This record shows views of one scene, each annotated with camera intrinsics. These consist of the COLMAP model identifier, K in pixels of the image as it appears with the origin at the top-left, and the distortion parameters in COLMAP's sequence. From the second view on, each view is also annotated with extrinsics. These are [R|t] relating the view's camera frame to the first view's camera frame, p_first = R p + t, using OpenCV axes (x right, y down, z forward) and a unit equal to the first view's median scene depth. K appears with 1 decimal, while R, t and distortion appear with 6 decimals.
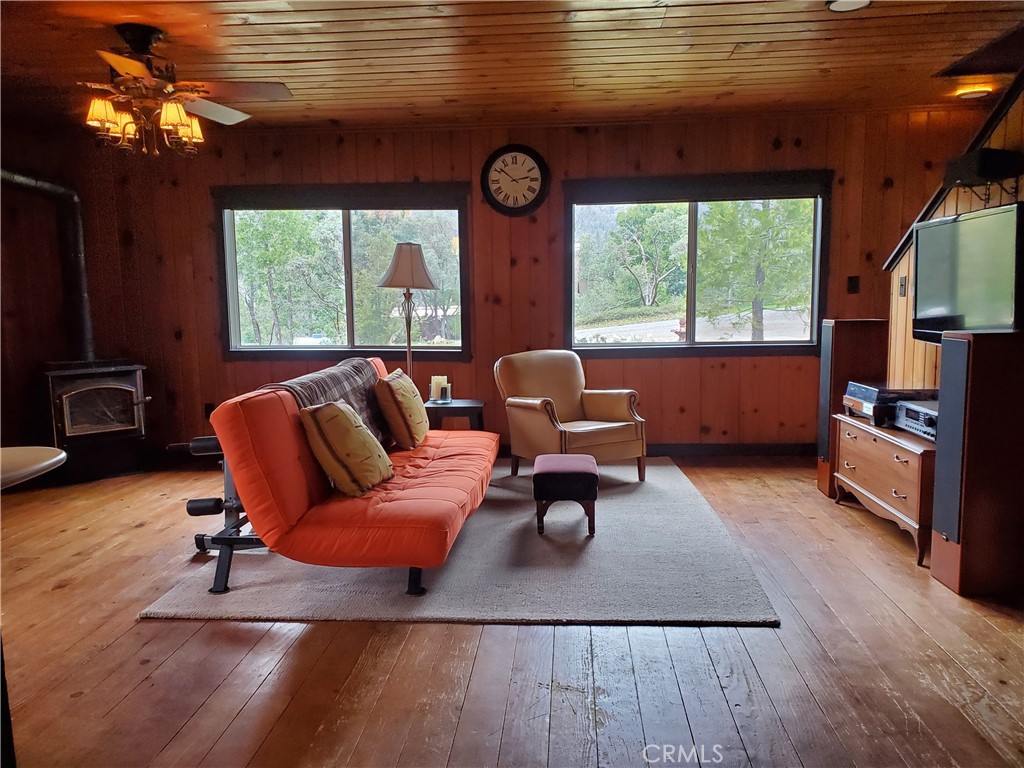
lens RADIAL K [[801.8, 0, 522.5], [0, 801.8, 396.5], [0, 0, 1]] dist [0.042178, -0.072412]
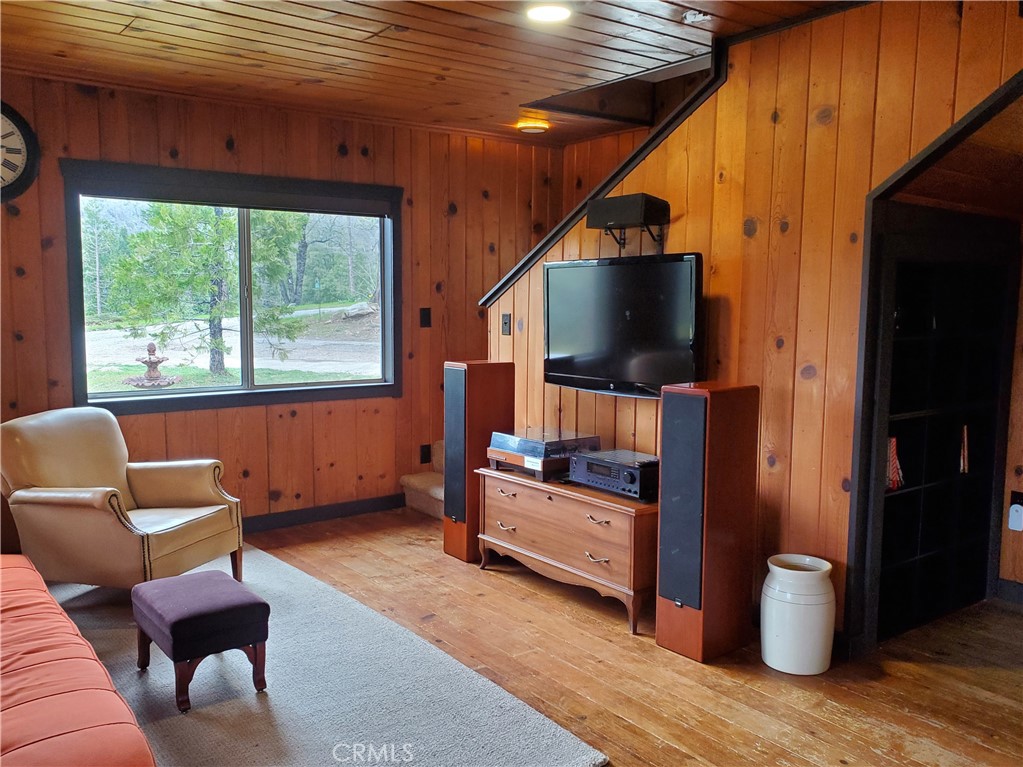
lens RADIAL K [[860.9, 0, 511.5], [0, 860.9, 383.5], [0, 0, 1]] dist [0.035349, -0.010258]
pose [[0.752018, -0.041980, 0.657804, -0.164299], [0.062390, 0.998023, -0.007634, -0.050815], [-0.656183, 0.046781, 0.753150, 0.211581]]
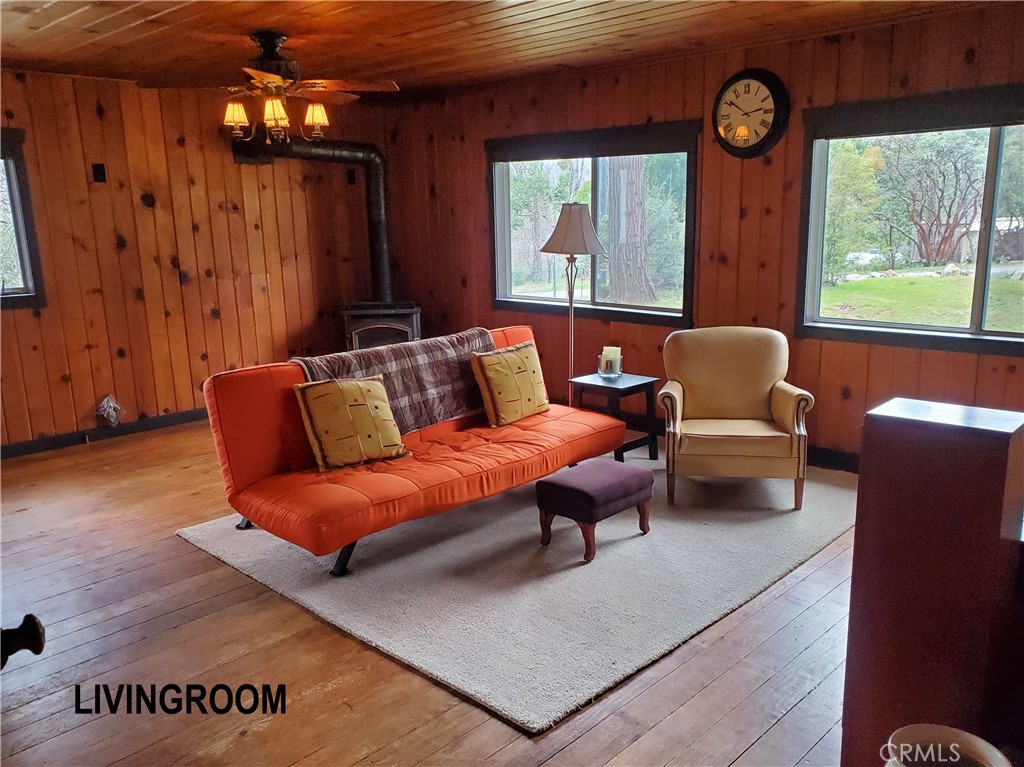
lens RADIAL K [[861.8, 0, 512.0], [0, 861.8, 383.5], [0, 0, 1]] dist [0.035349, -0.010258]
pose [[0.761921, 0.125353, -0.635424, 0.420839], [-0.070124, 0.991290, 0.111472, -0.083060], [0.643863, -0.040374, 0.764075, 0.172614]]
